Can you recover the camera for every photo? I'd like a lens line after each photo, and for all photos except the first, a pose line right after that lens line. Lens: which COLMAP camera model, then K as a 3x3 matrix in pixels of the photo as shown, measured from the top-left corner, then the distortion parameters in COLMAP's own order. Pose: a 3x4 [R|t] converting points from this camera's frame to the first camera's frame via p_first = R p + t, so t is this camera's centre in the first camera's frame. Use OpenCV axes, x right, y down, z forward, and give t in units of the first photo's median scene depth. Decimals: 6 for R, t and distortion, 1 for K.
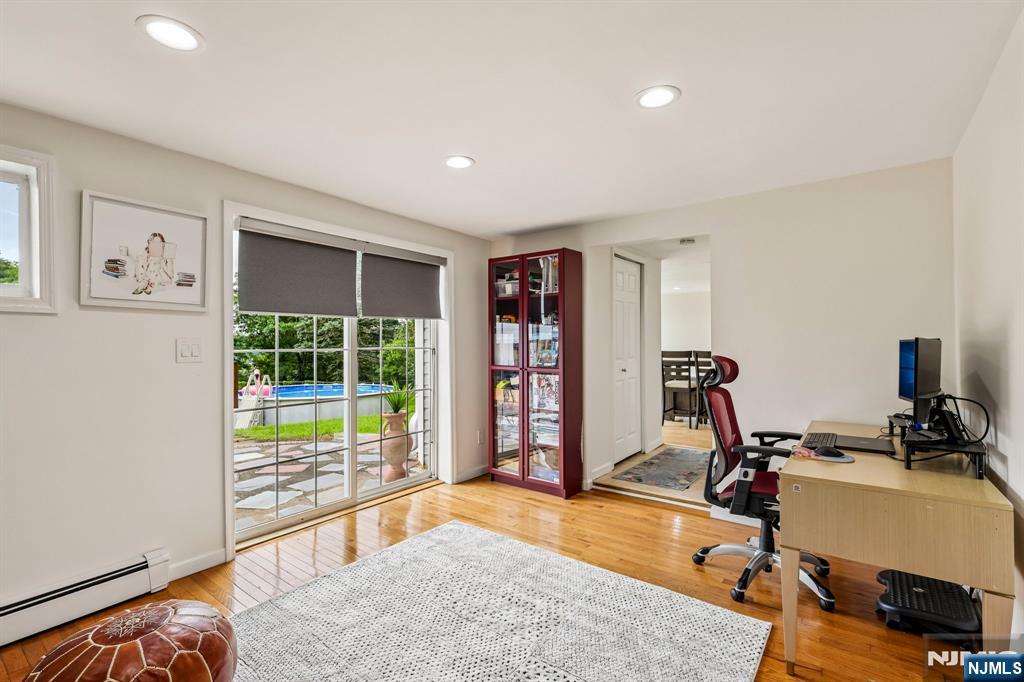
lens RADIAL K [[475.0, 0, 512.0], [0, 475.0, 341.0], [0, 0, 1]] dist [-0.000926, 0.000453]
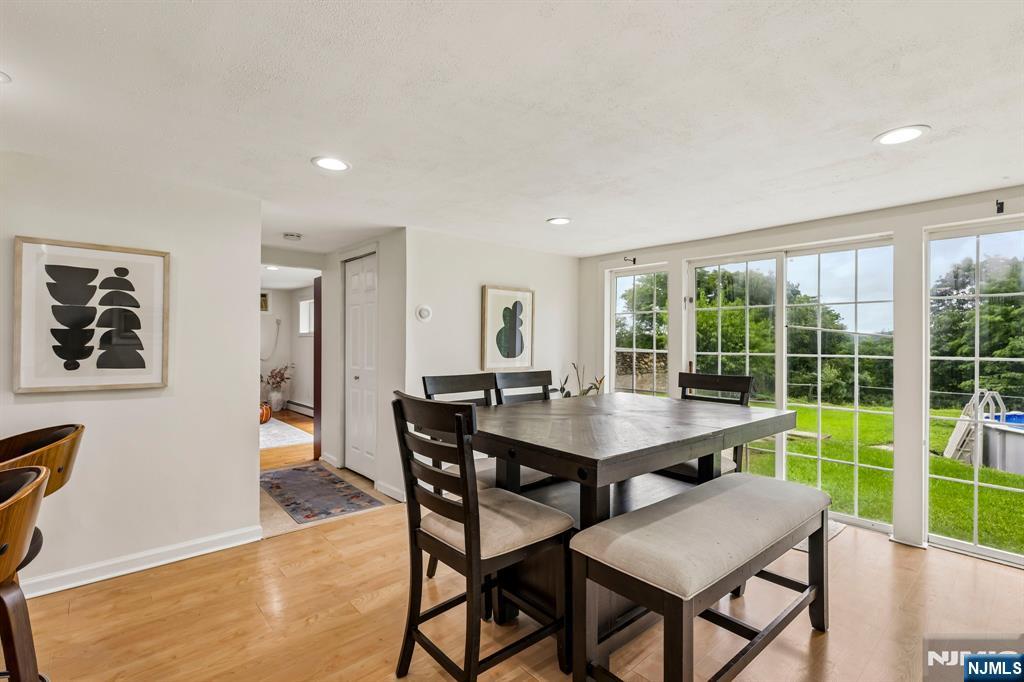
lens RADIAL K [[475.0, 0, 512.0], [0, 475.0, 341.0], [0, 0, 1]] dist [-0.000926, 0.000453]
pose [[-0.213890, -0.000085, -0.976858, 1.132185], [-0.003202, 0.999995, 0.000614, -0.012351], [0.976853, 0.003260, -0.213889, 1.563325]]
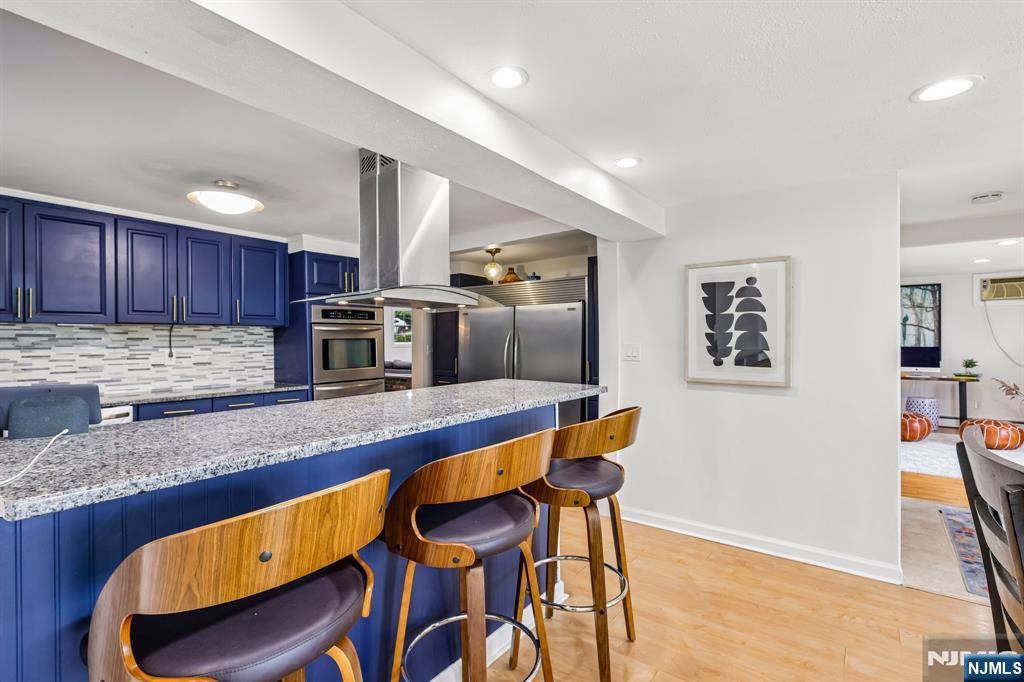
lens RADIAL K [[475.0, 0, 512.0], [0, 475.0, 341.0], [0, 0, 1]] dist [-0.000926, 0.000453]
pose [[-0.999815, 0.005091, 0.018564, 0.999205], [0.005095, 0.999987, 0.000164, -0.013915], [-0.018563, 0.000258, -0.999828, 1.625256]]
